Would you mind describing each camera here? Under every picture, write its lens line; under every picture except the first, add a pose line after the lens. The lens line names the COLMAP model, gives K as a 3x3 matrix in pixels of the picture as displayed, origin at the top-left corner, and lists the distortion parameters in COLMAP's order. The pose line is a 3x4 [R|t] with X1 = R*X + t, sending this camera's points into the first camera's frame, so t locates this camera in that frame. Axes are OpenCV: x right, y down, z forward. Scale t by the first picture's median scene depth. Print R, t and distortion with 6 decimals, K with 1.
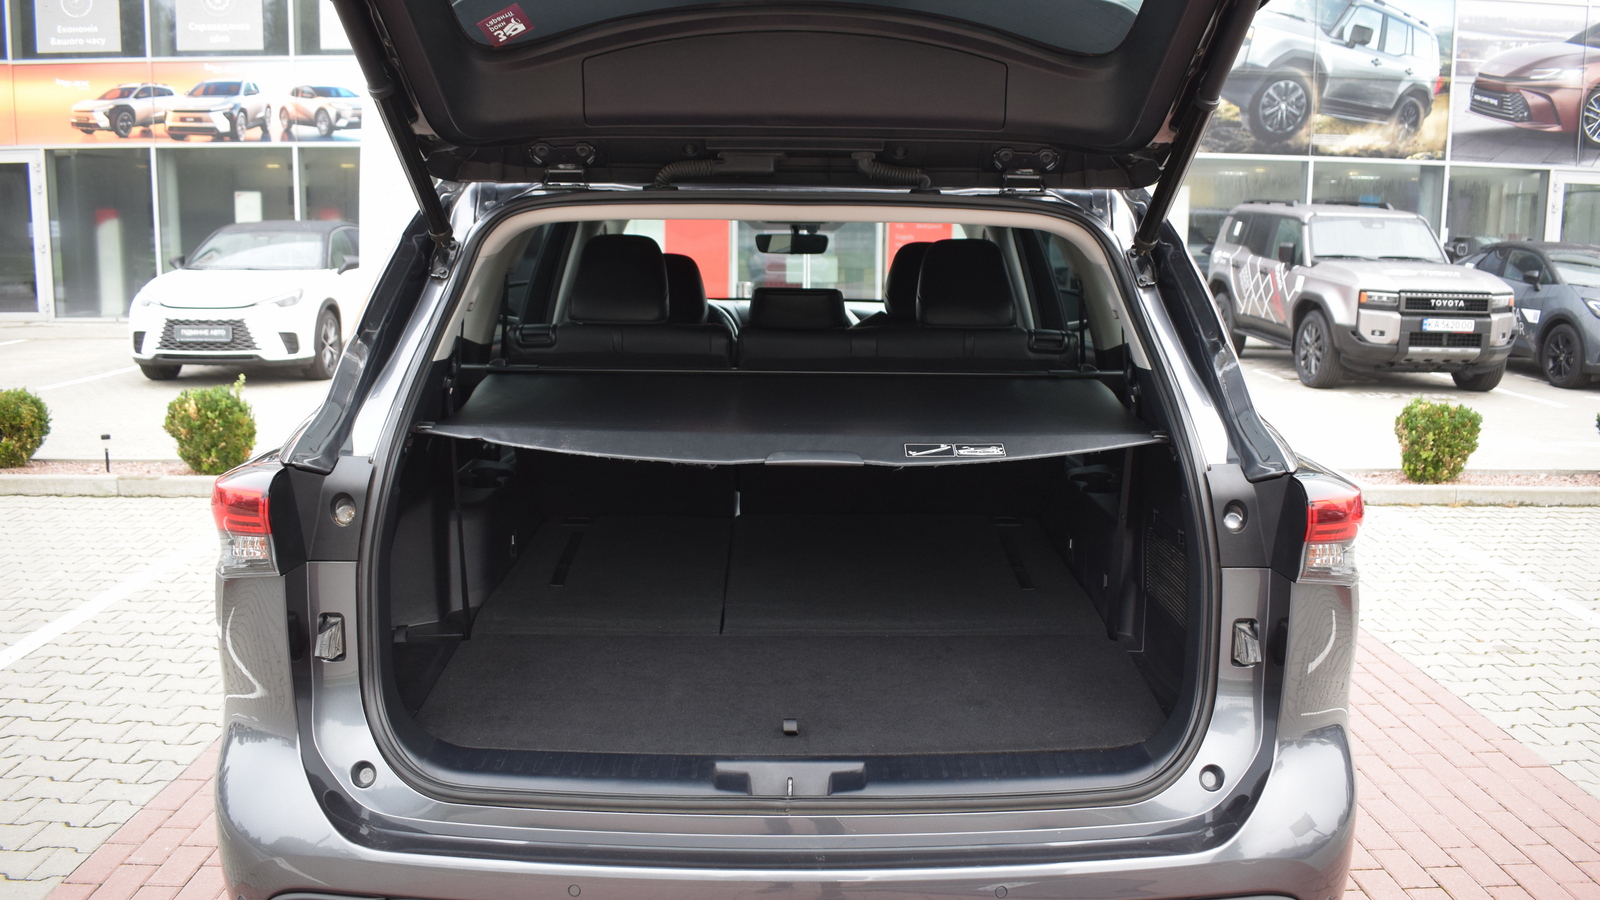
lens RADIAL K [[1291.8, 0, 820.7], [0, 1291.8, 451.3], [0, 0, 1]] dist [-0.094588, 0.013847]
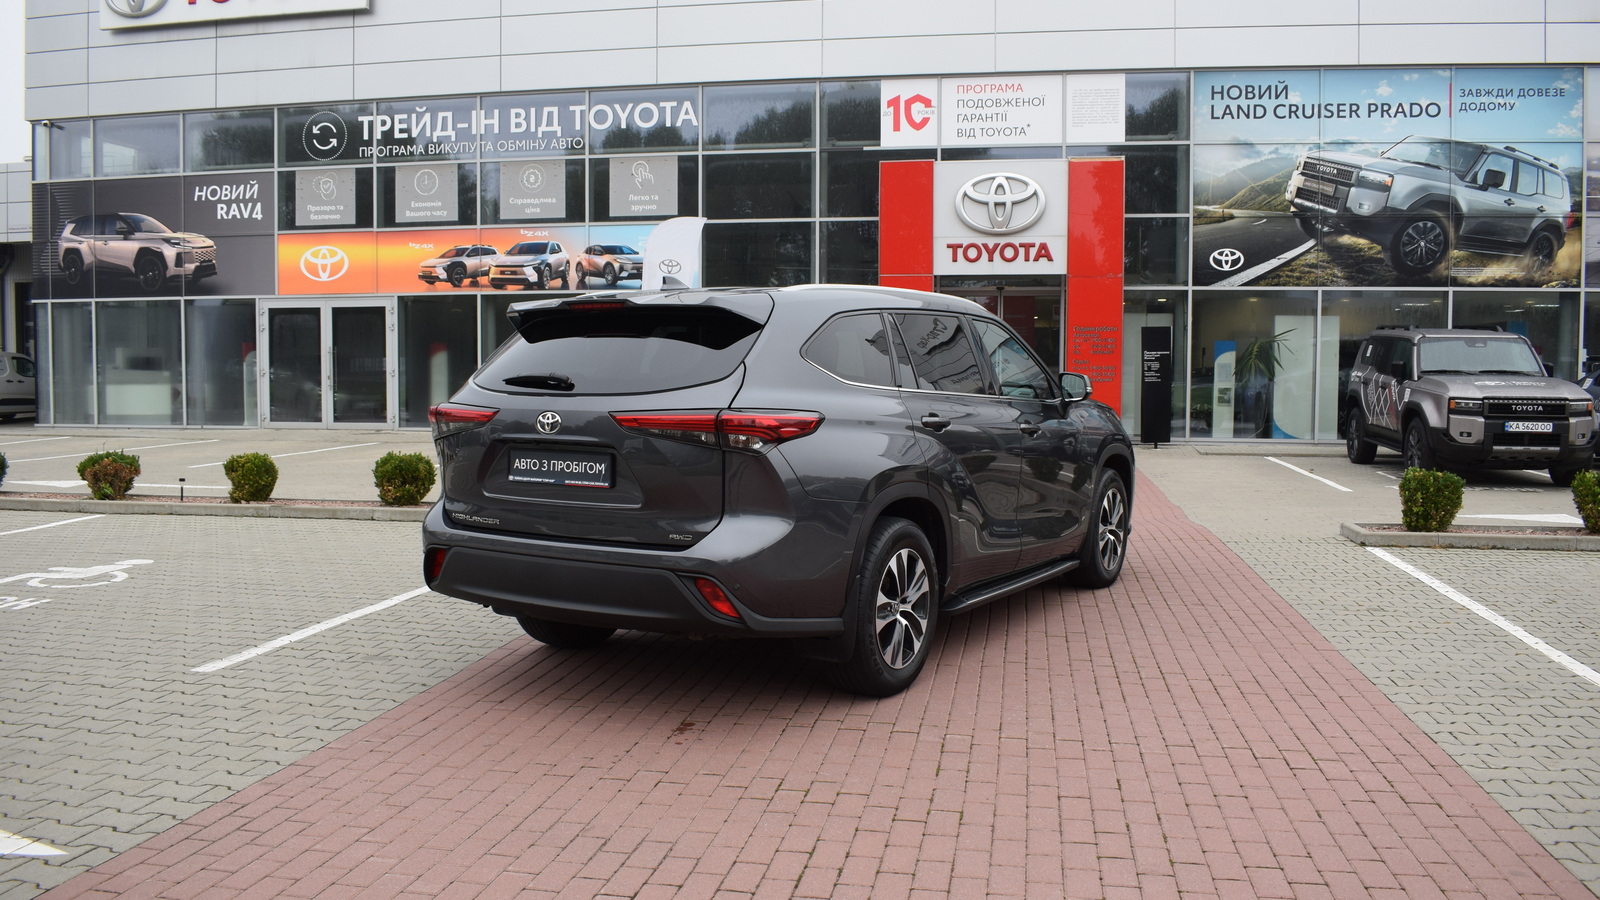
lens RADIAL K [[1260.4, 0, 802.6], [0, 1260.4, 450.9], [0, 0, 1]] dist [-0.097844, 0.018960]
pose [[0.979133, 0.004543, -0.203168, 0.049372], [-0.025860, 0.994408, -0.102392, 0.038056], [0.201567, 0.105509, 0.973775, -0.158796]]
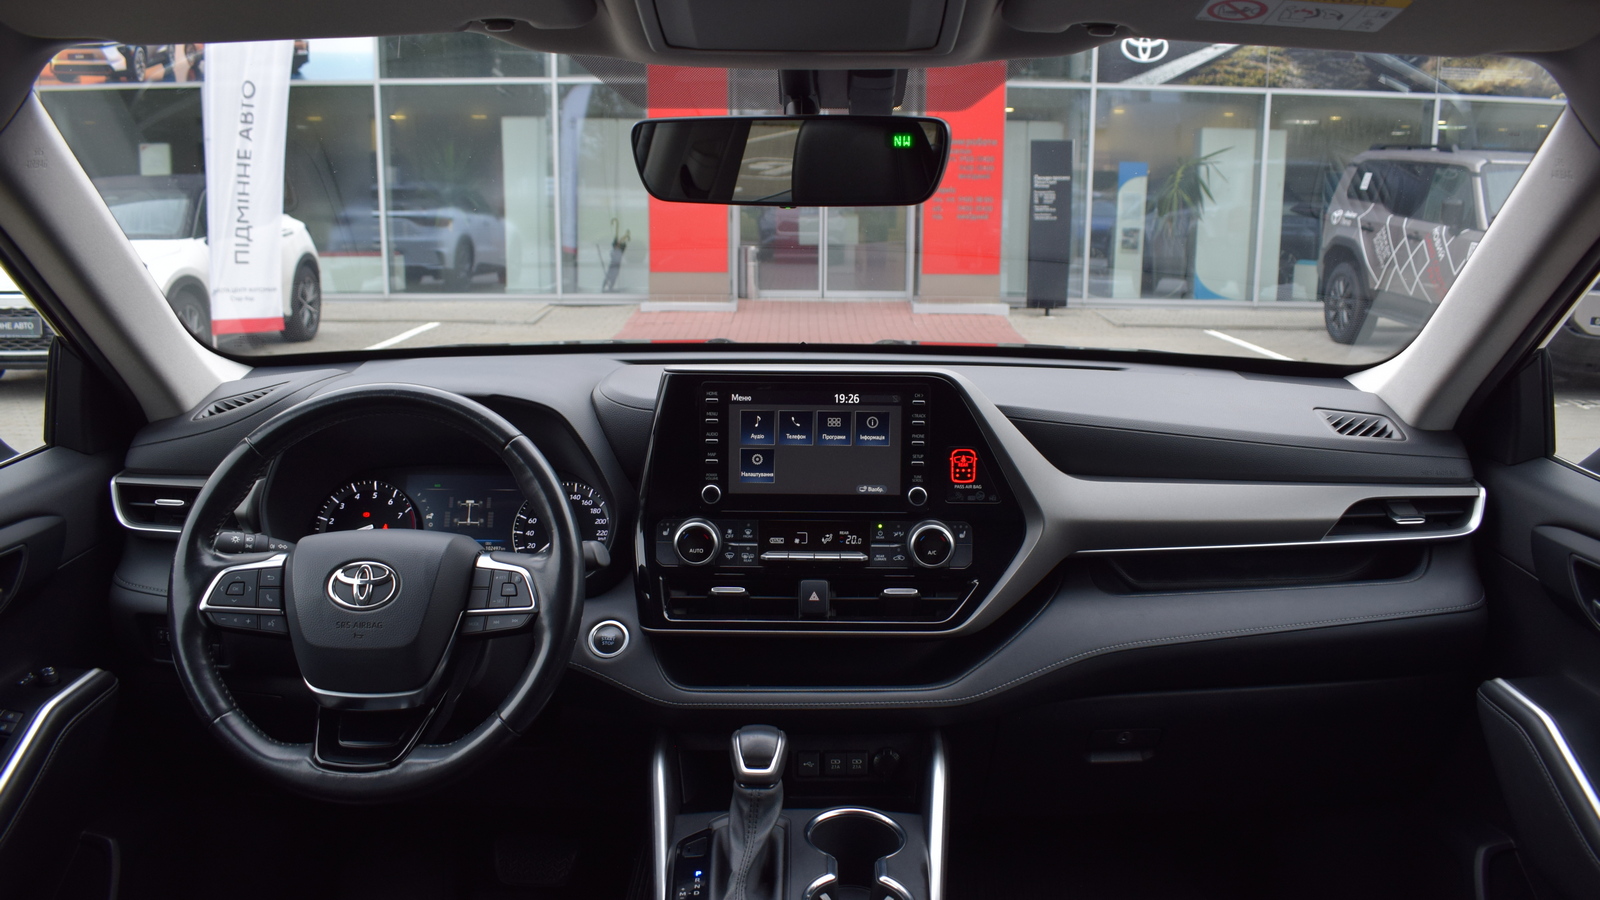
lens RADIAL K [[1267.0, 0, 808.3], [0, 1267.0, 450.9], [0, 0, 1]] dist [-0.101073, 0.015032]
pose [[0.999805, 0.000171, -0.019743, -0.004115], [0.000493, 0.999435, 0.033618, -0.030134], [0.019738, -0.033621, 0.999240, 0.200738]]
